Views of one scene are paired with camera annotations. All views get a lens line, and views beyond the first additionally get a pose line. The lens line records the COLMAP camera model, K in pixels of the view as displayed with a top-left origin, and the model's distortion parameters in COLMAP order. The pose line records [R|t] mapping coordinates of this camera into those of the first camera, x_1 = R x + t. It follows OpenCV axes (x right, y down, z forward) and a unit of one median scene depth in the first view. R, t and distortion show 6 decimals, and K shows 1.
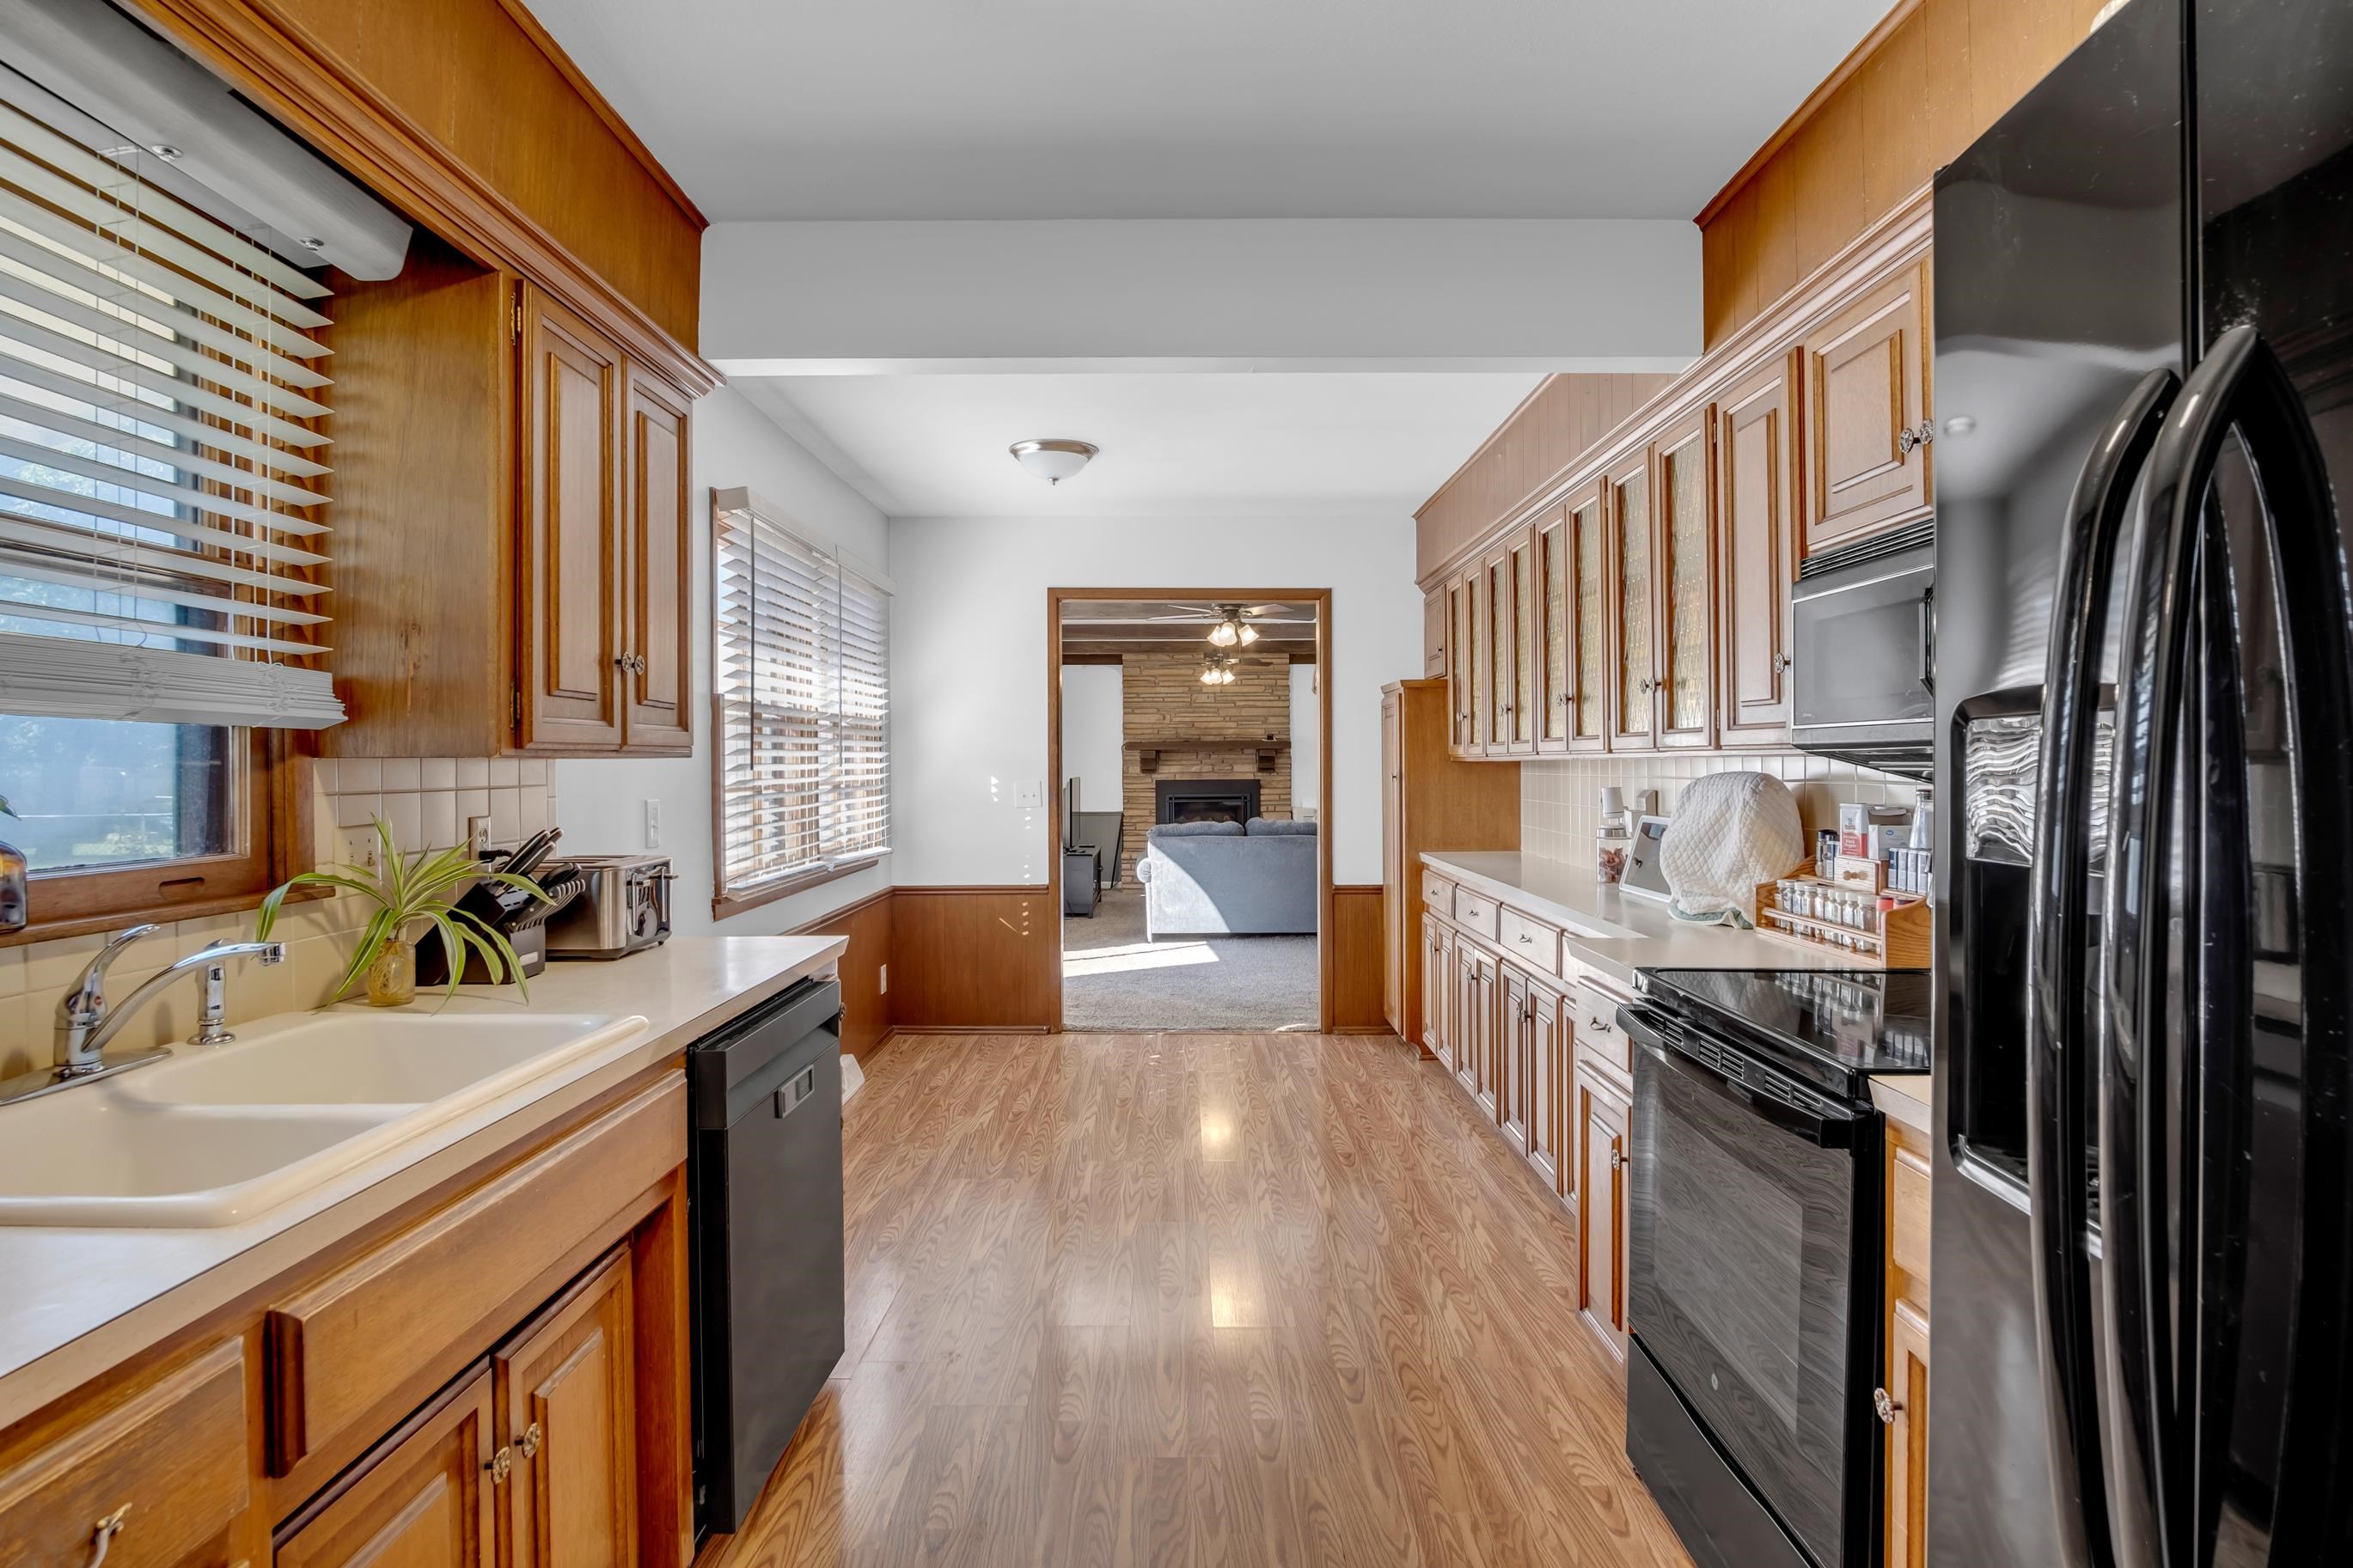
lens RADIAL K [[1267.9, 0, 1193.0], [0, 1267.9, 757.9], [0, 0, 1]] dist [-0.040362, 0.013432]
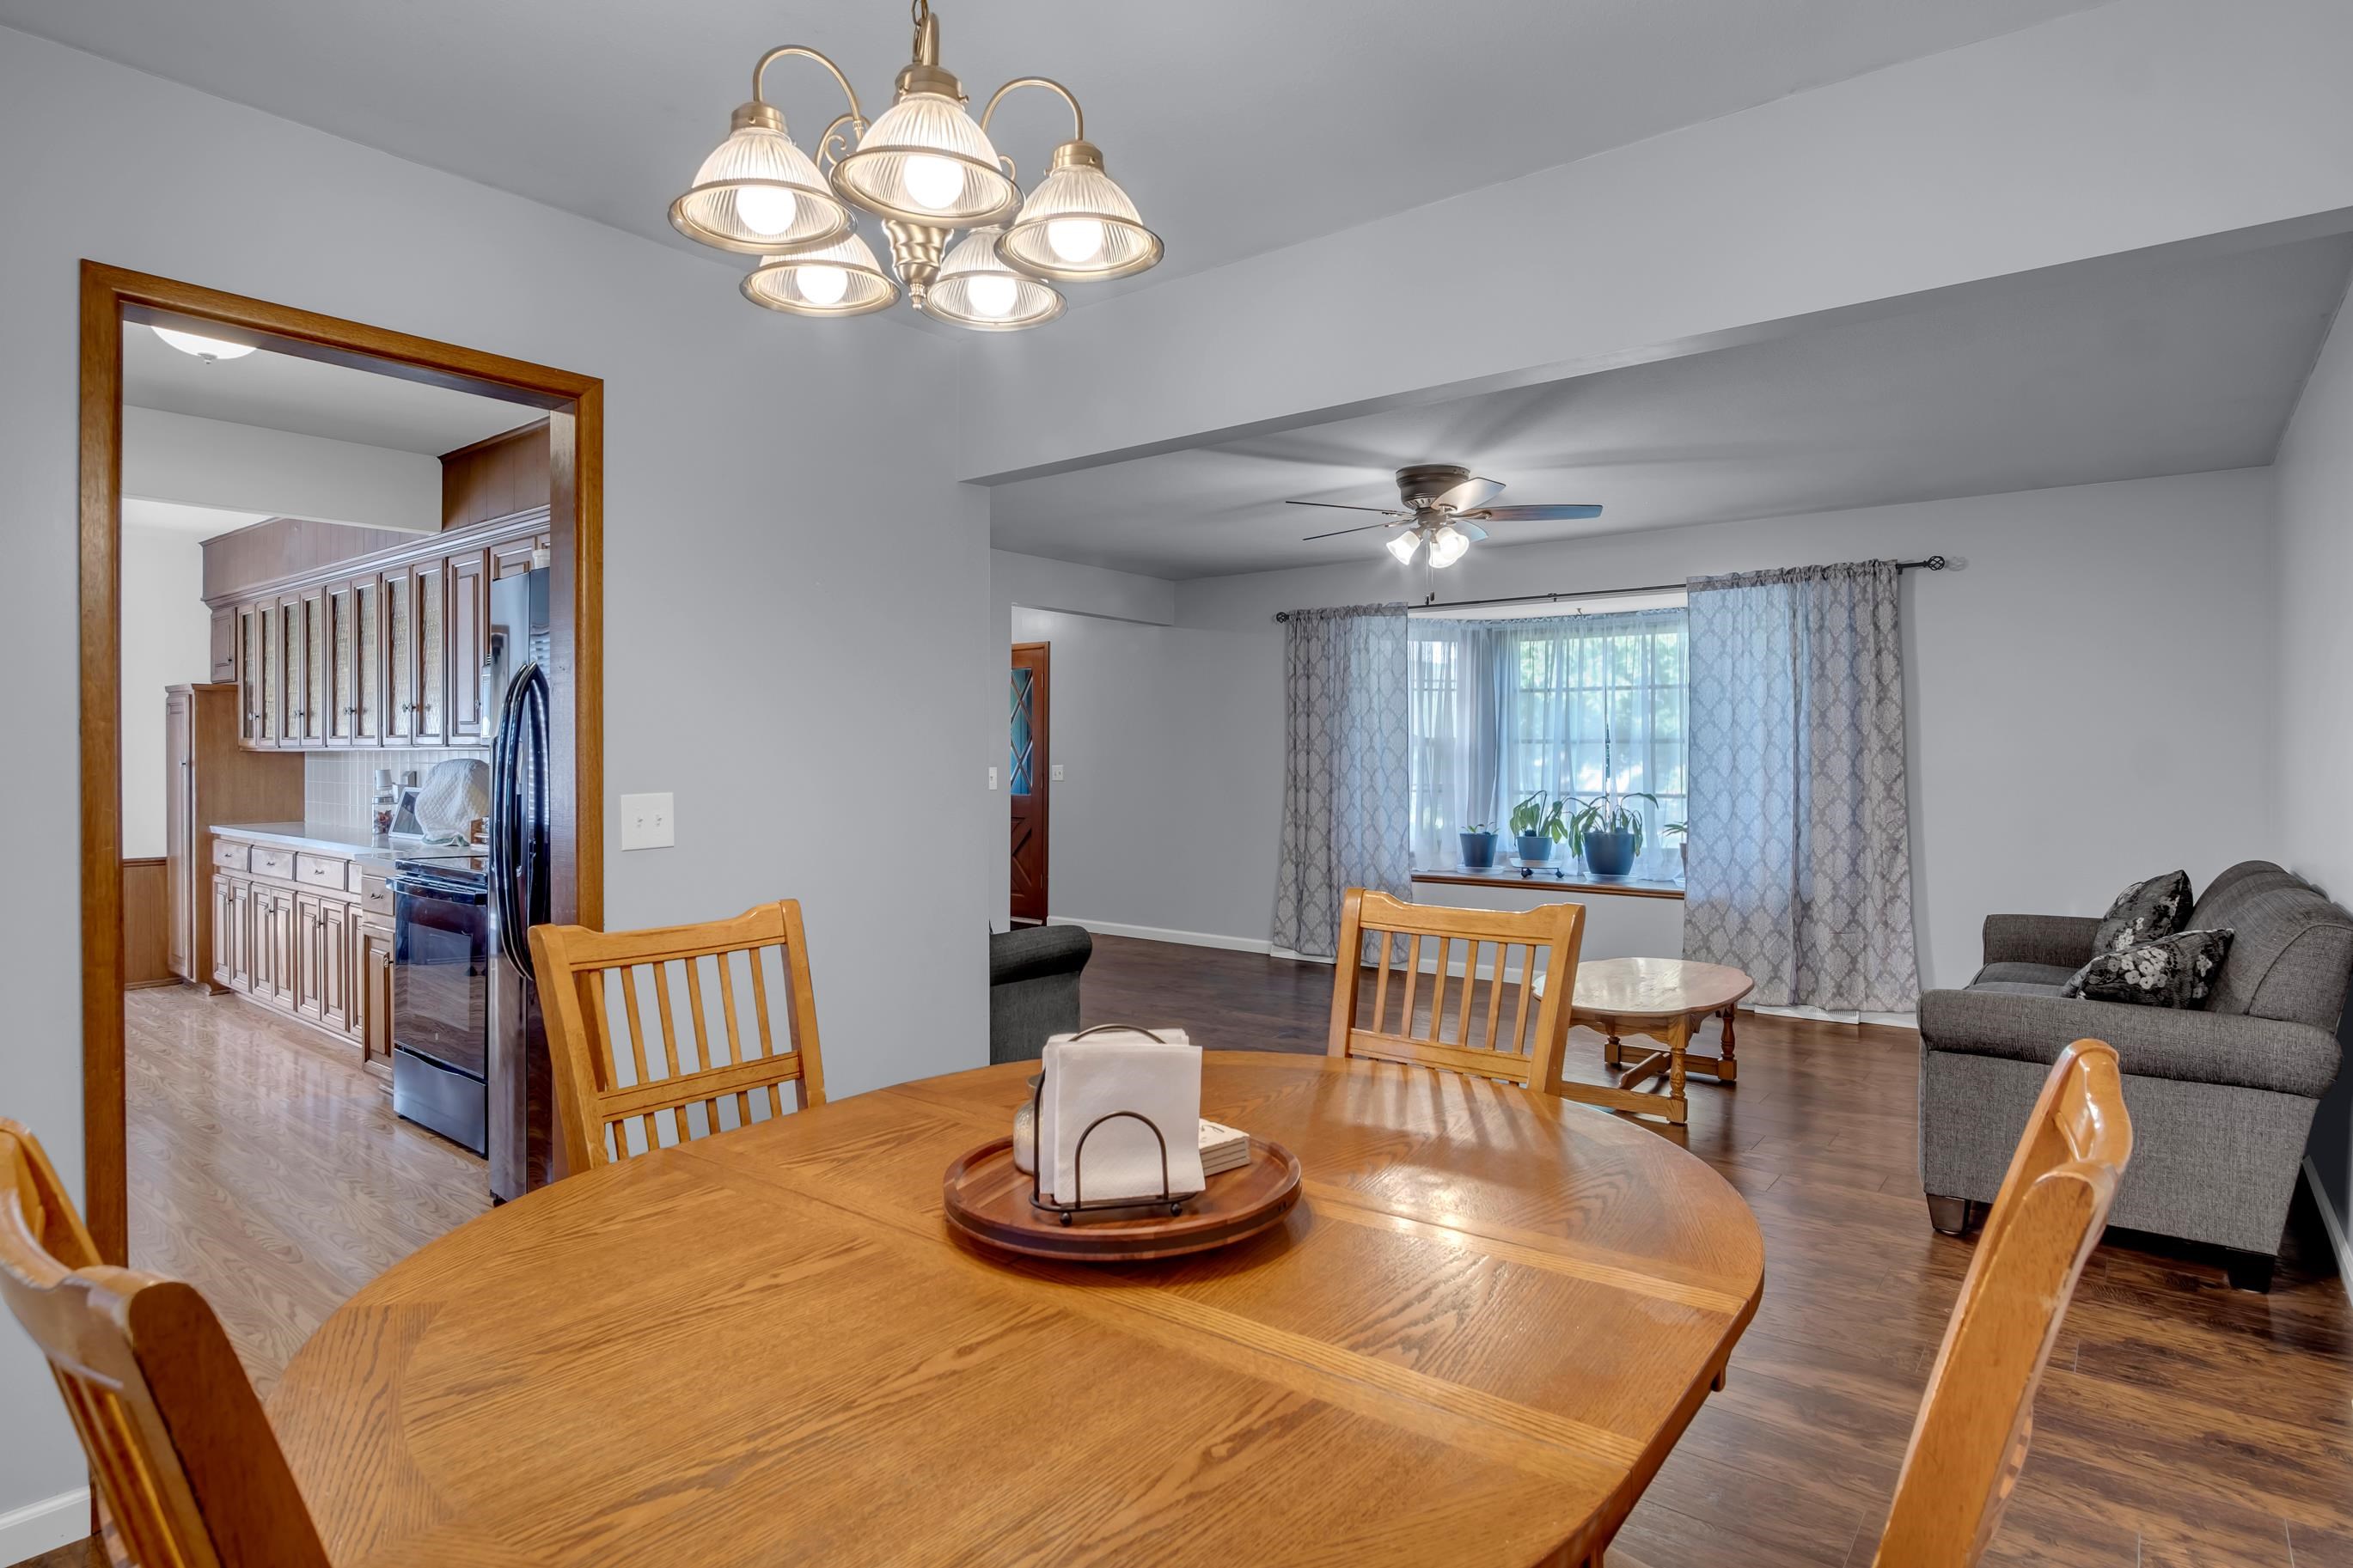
lens RADIAL K [[1267.9, 0, 1193.0], [0, 1267.9, 757.9], [0, 0, 1]] dist [-0.040362, 0.013432]
pose [[0.627458, 0.002138, 0.778647, -0.216731], [-0.007873, 0.999963, 0.003599, -0.003512], [-0.778610, -0.008389, 0.627452, -0.667061]]
